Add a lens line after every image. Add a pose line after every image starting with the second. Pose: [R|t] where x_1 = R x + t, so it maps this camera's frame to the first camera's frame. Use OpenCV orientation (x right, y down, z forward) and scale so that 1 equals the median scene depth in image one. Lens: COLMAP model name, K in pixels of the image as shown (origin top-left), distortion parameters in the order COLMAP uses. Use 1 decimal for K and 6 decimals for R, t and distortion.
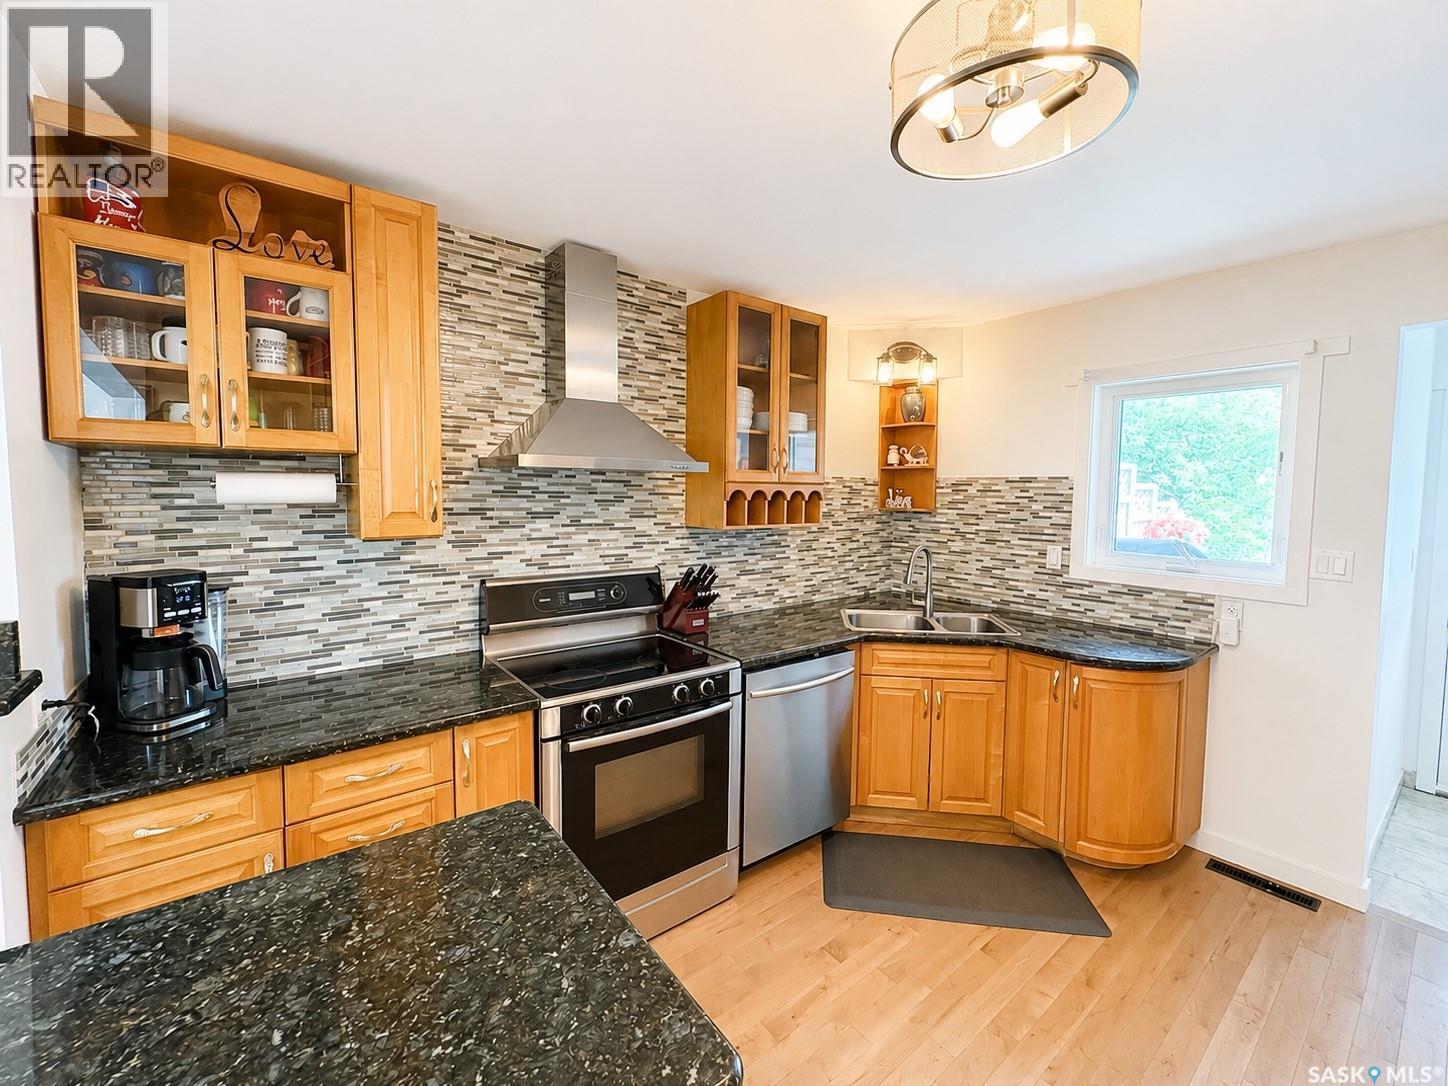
lens RADIAL K [[584.7, 0, 719.9], [0, 584.7, 537.2], [0, 0, 1]] dist [-0.000564, 0.000020]
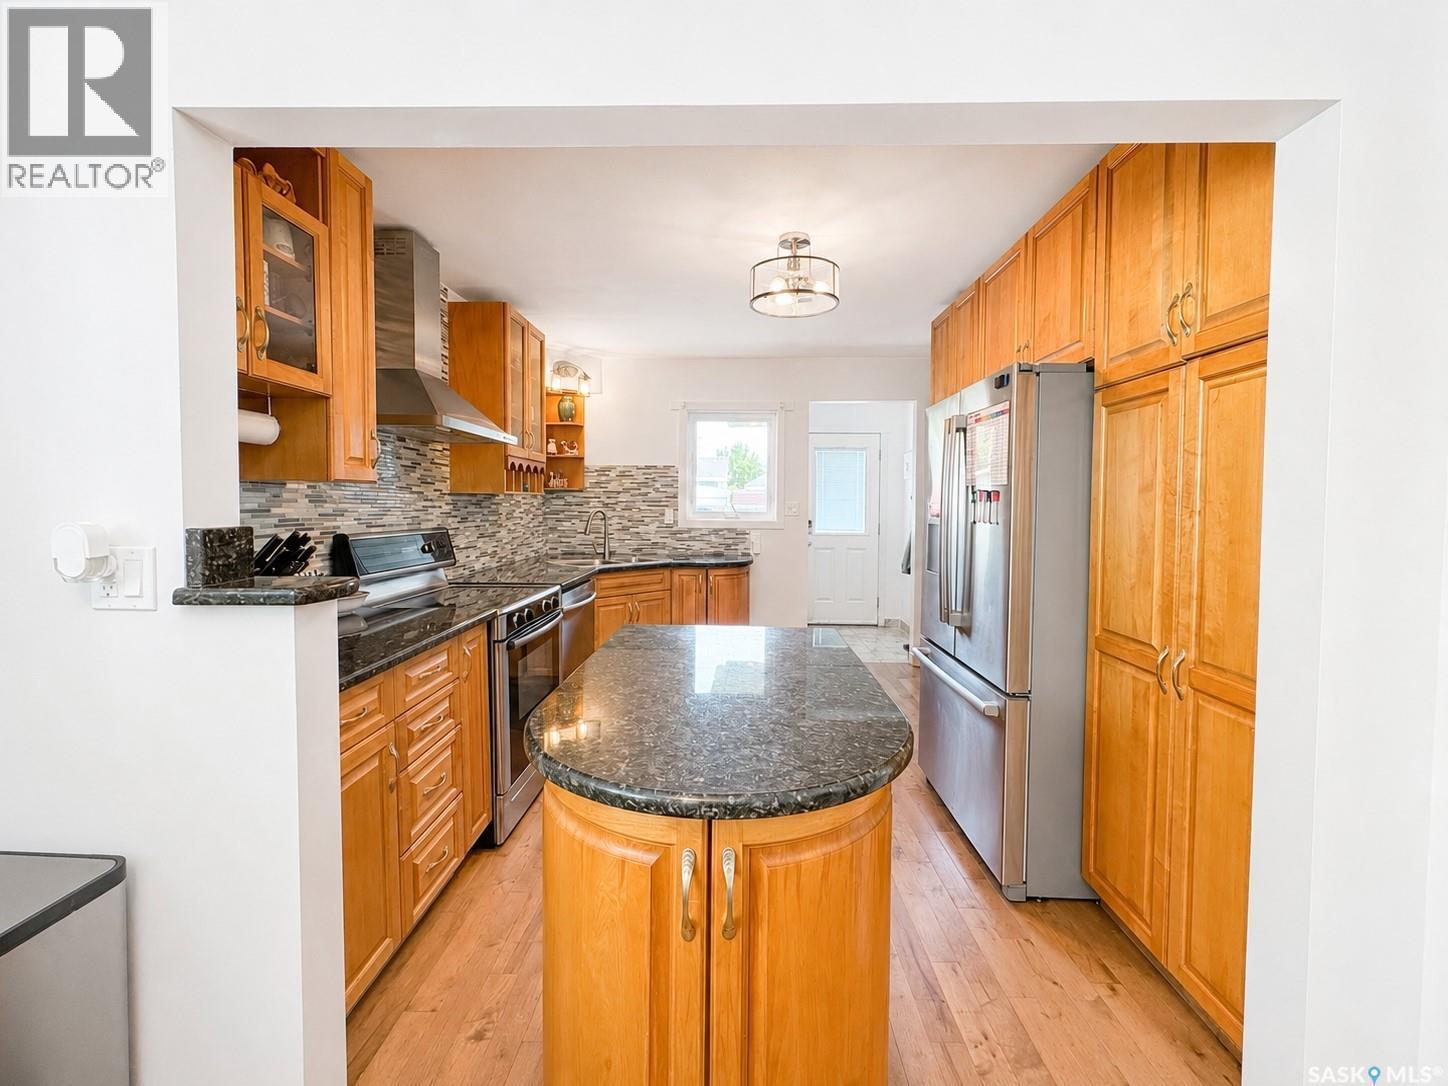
lens RADIAL K [[584.7, 0, 728.9], [0, 584.7, 532.1], [0, 0, 1]] dist [-0.000564, 0.000020]
pose [[0.622118, -0.043497, 0.781715, -0.587548], [0.059380, 0.998201, 0.008287, 0.075671], [-0.780669, 0.041263, 0.623581, -0.126377]]
